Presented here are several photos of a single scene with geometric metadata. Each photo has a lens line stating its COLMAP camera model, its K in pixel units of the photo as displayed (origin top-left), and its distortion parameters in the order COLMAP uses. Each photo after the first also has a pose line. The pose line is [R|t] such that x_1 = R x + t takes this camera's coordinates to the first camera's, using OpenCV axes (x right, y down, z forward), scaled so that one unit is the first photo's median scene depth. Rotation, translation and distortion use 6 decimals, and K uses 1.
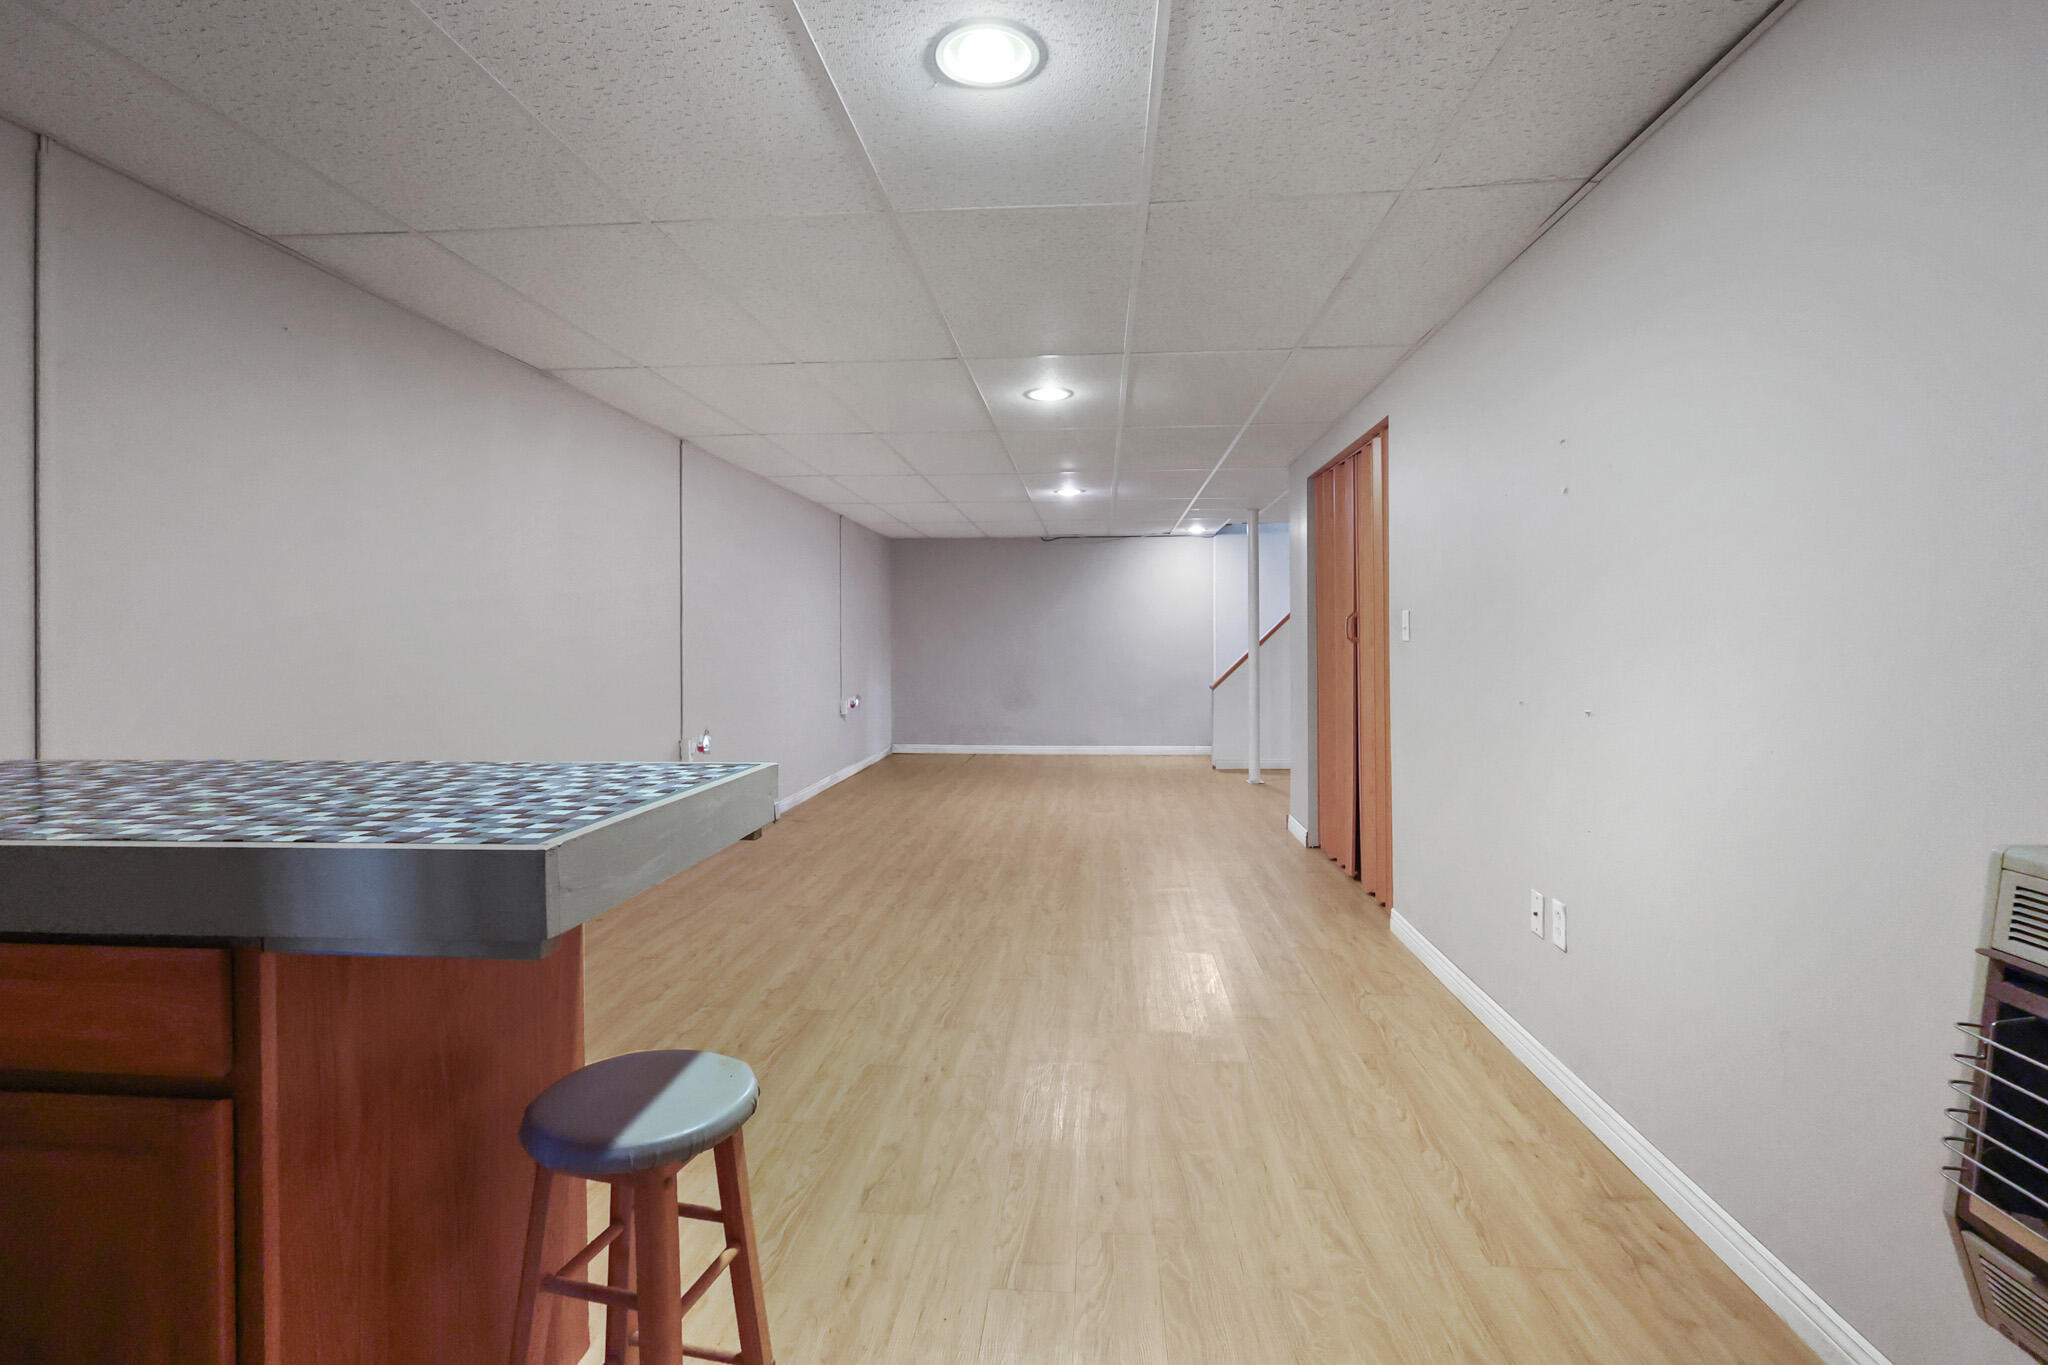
lens RADIAL K [[961.2, 0, 1022.8], [0, 961.2, 646.5], [0, 0, 1]] dist [-0.004633, 0.002523]
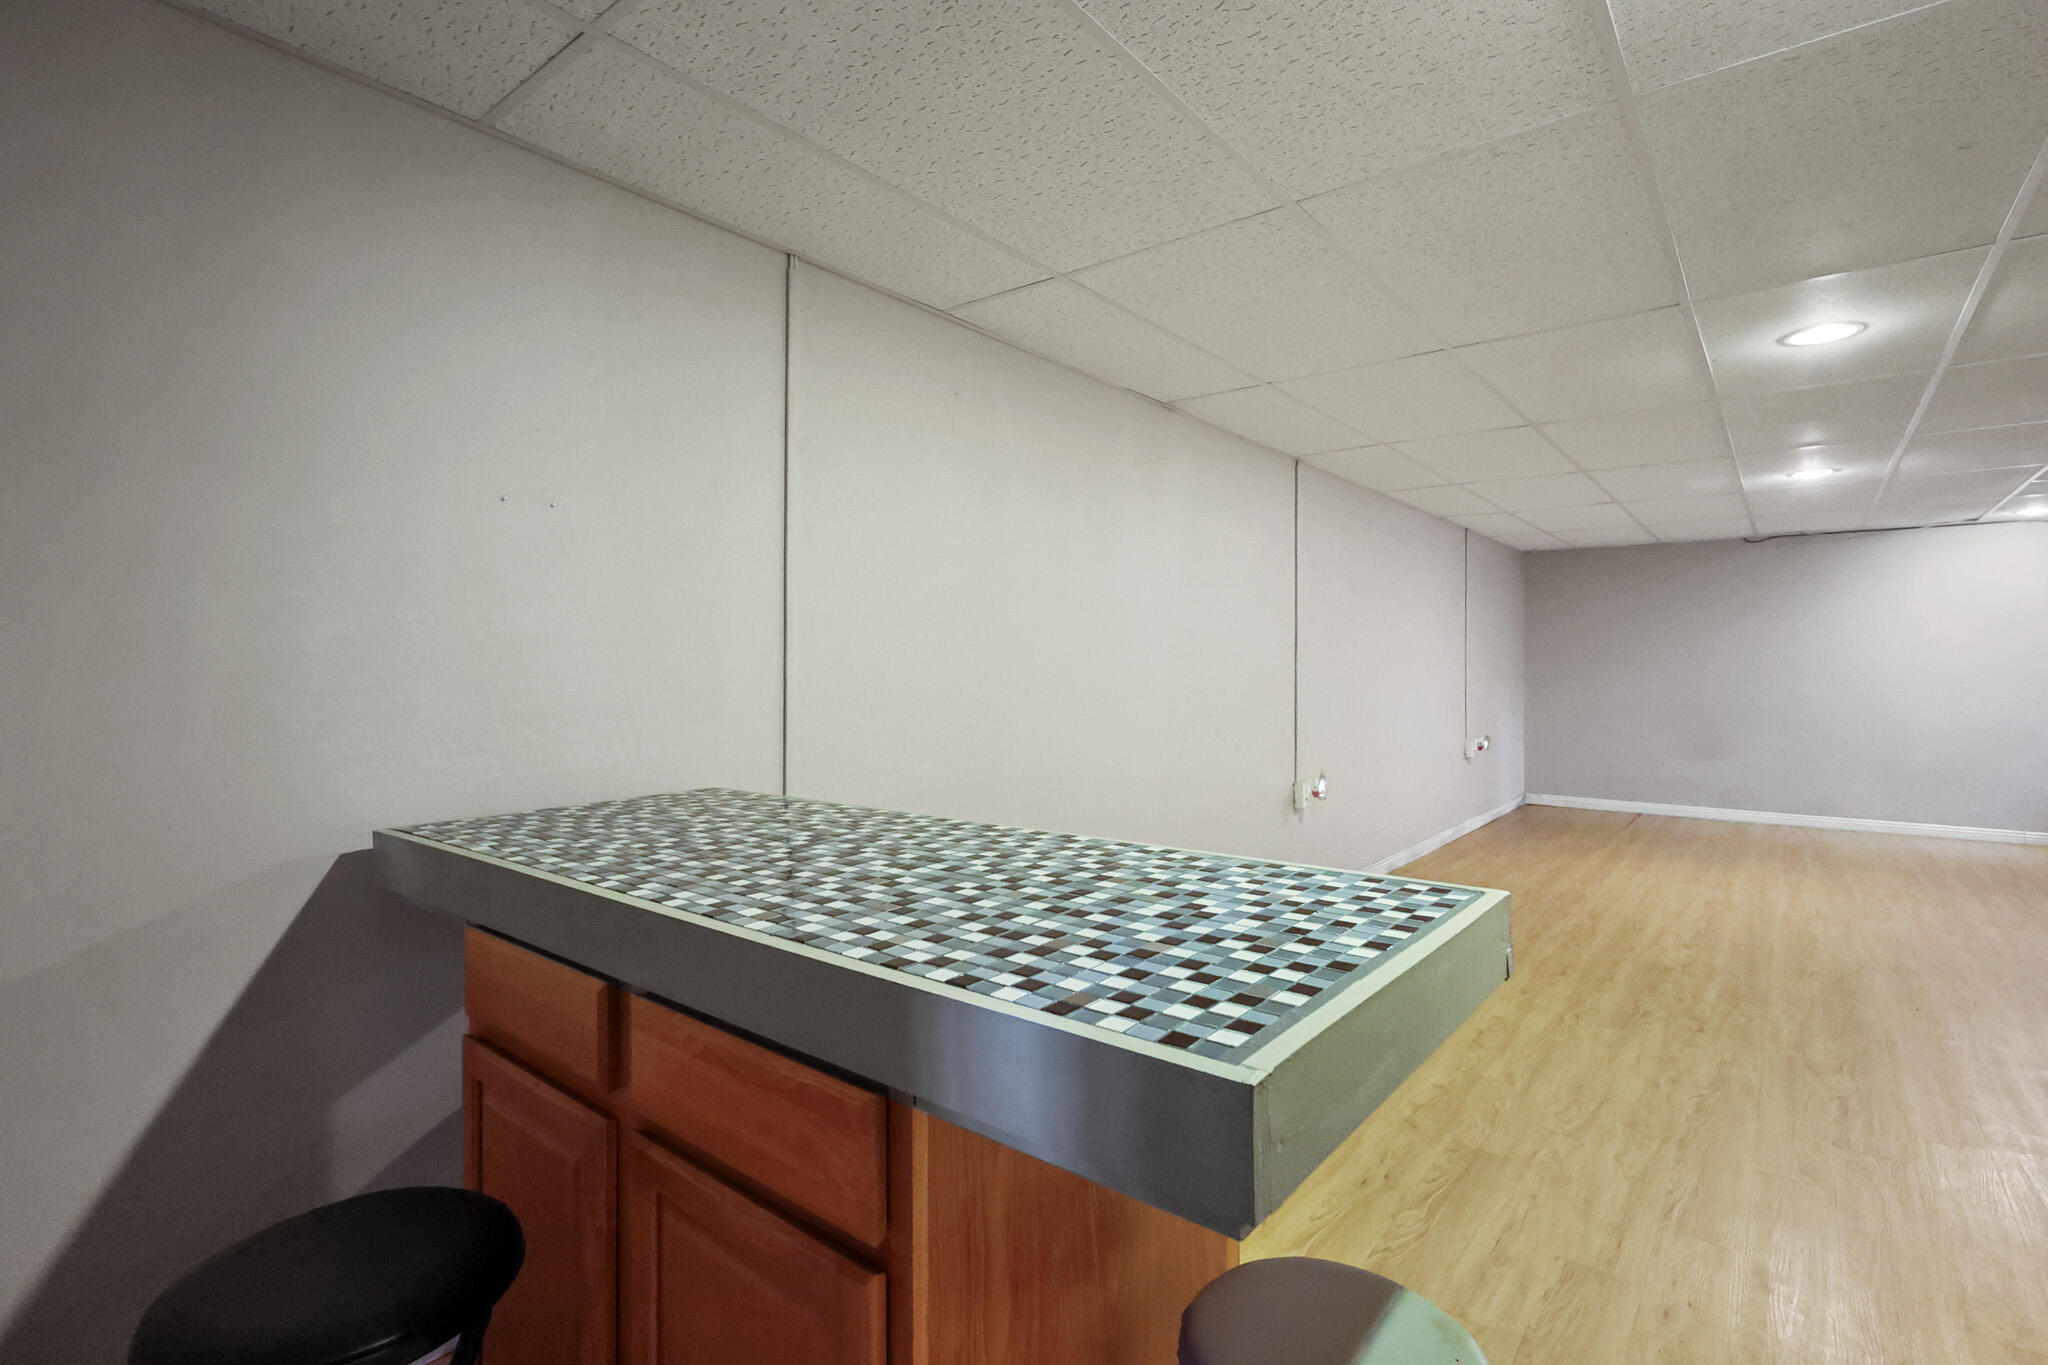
lens RADIAL K [[961.2, 0, 1021.3], [0, 961.2, 671.8], [0, 0, 1]] dist [-0.004633, 0.002523]
pose [[0.829213, 0.008724, -0.558865, -0.092807], [-0.006676, 0.999961, 0.005703, -0.022659], [0.558893, -0.000998, 0.829239, 0.131738]]
